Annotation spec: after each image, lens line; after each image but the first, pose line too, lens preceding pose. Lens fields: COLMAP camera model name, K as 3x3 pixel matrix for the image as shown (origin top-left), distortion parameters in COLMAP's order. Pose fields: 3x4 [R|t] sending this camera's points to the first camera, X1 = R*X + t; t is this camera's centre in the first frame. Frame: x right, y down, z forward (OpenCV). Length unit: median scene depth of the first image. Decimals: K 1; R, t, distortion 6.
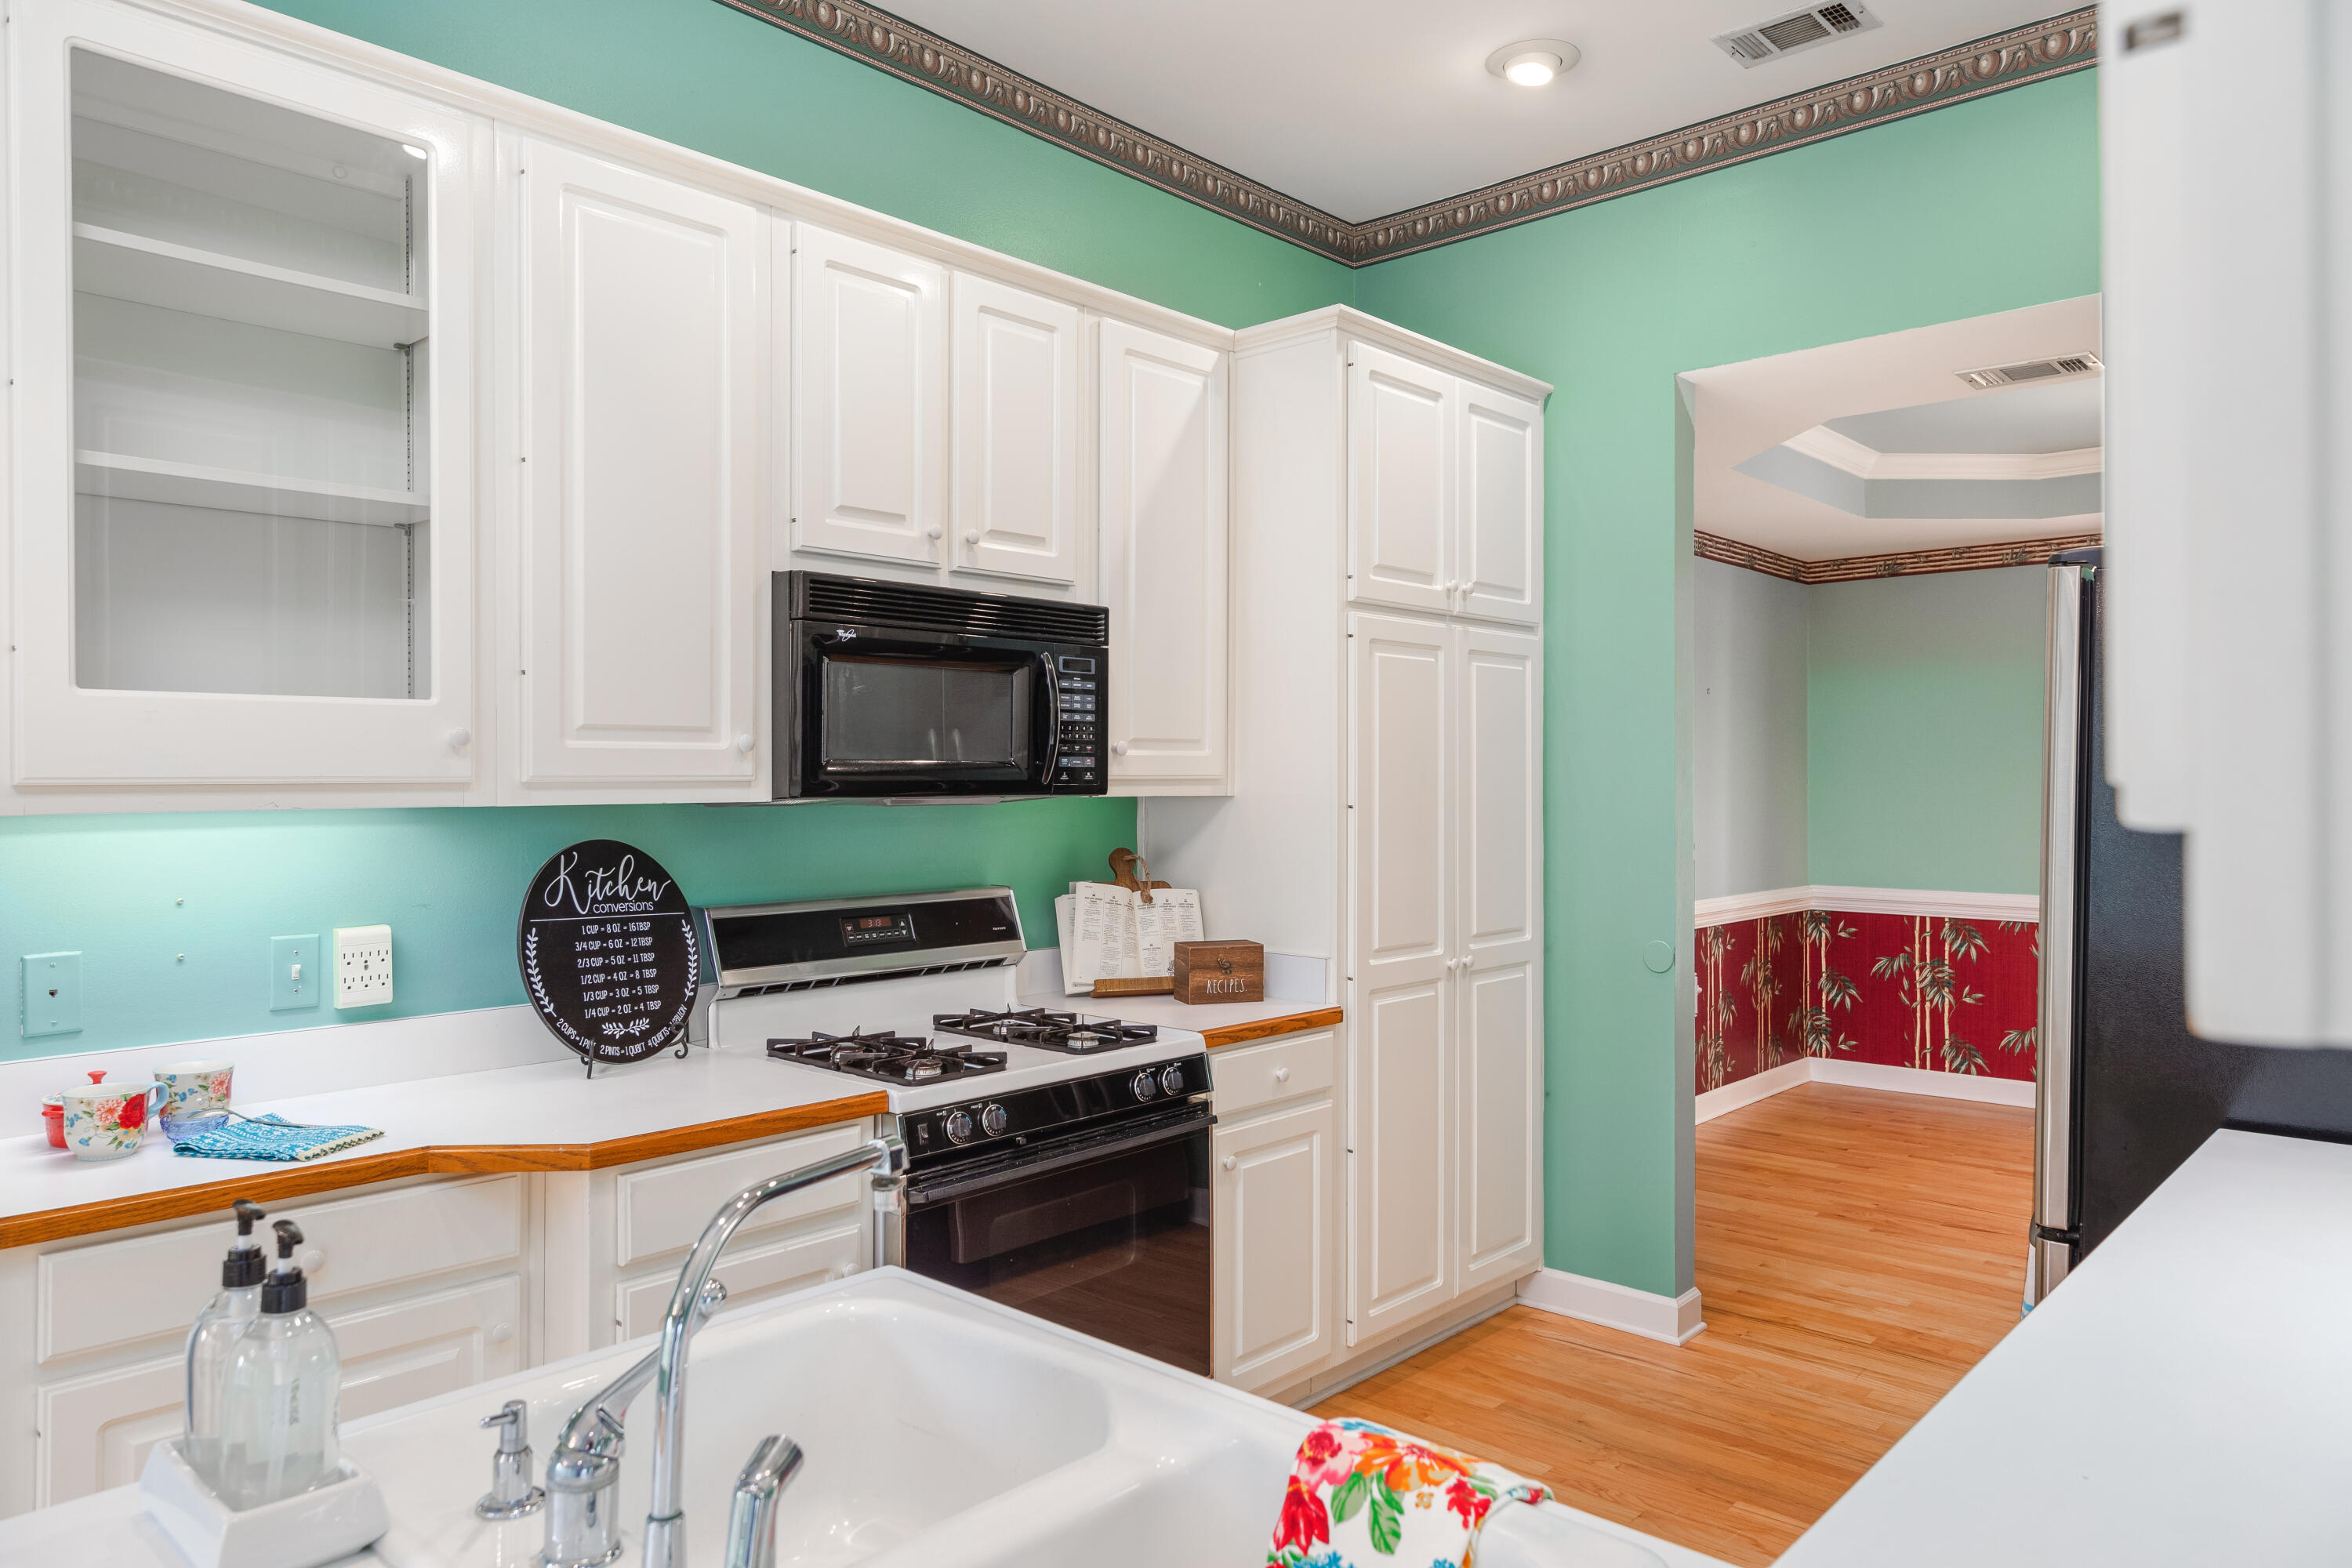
lens RADIAL K [[1481.2, 0, 1176.0], [0, 1481.2, 784.0], [0, 0, 1]] dist [0.010255, 0.001039]
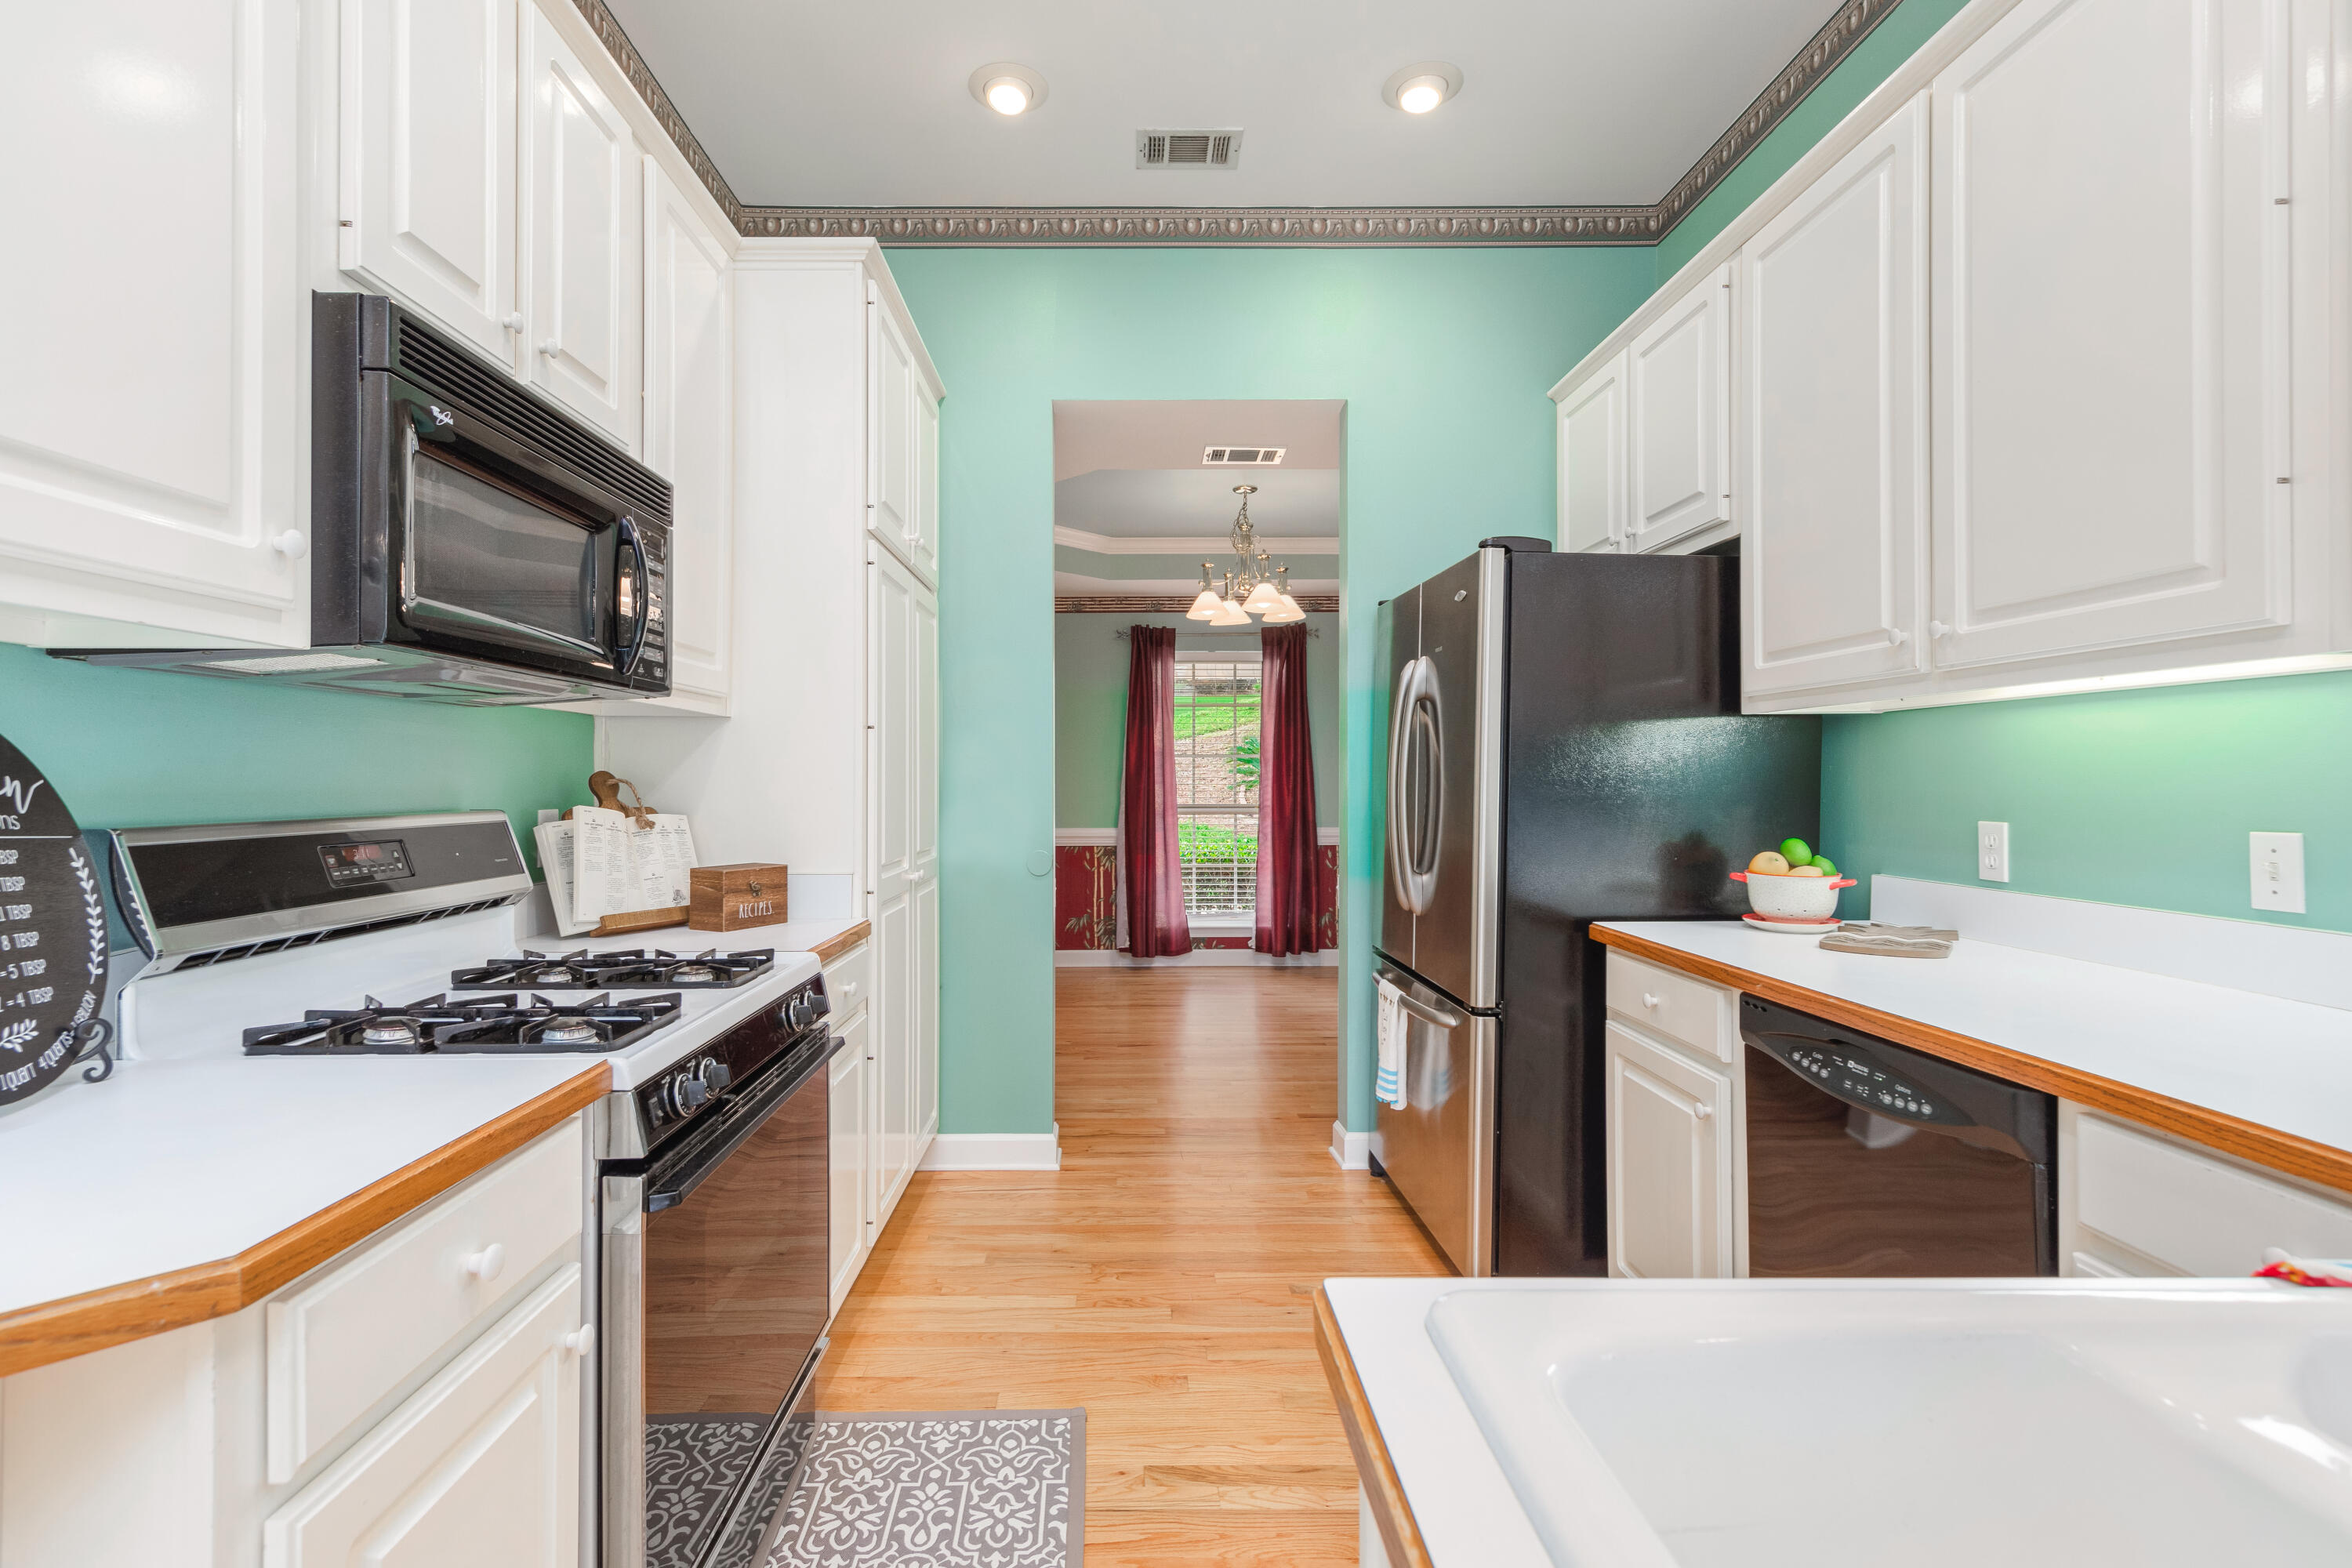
lens RADIAL K [[1056.0, 0, 1136.3], [0, 1056.0, 777.7], [0, 0, 1]] dist [0.001939, 0.000198]
pose [[0.740361, -0.000388, 0.672209, -0.280826], [0.002491, 0.999995, -0.002166, 0.061191], [-0.672204, 0.003278, 0.740358, 0.378113]]
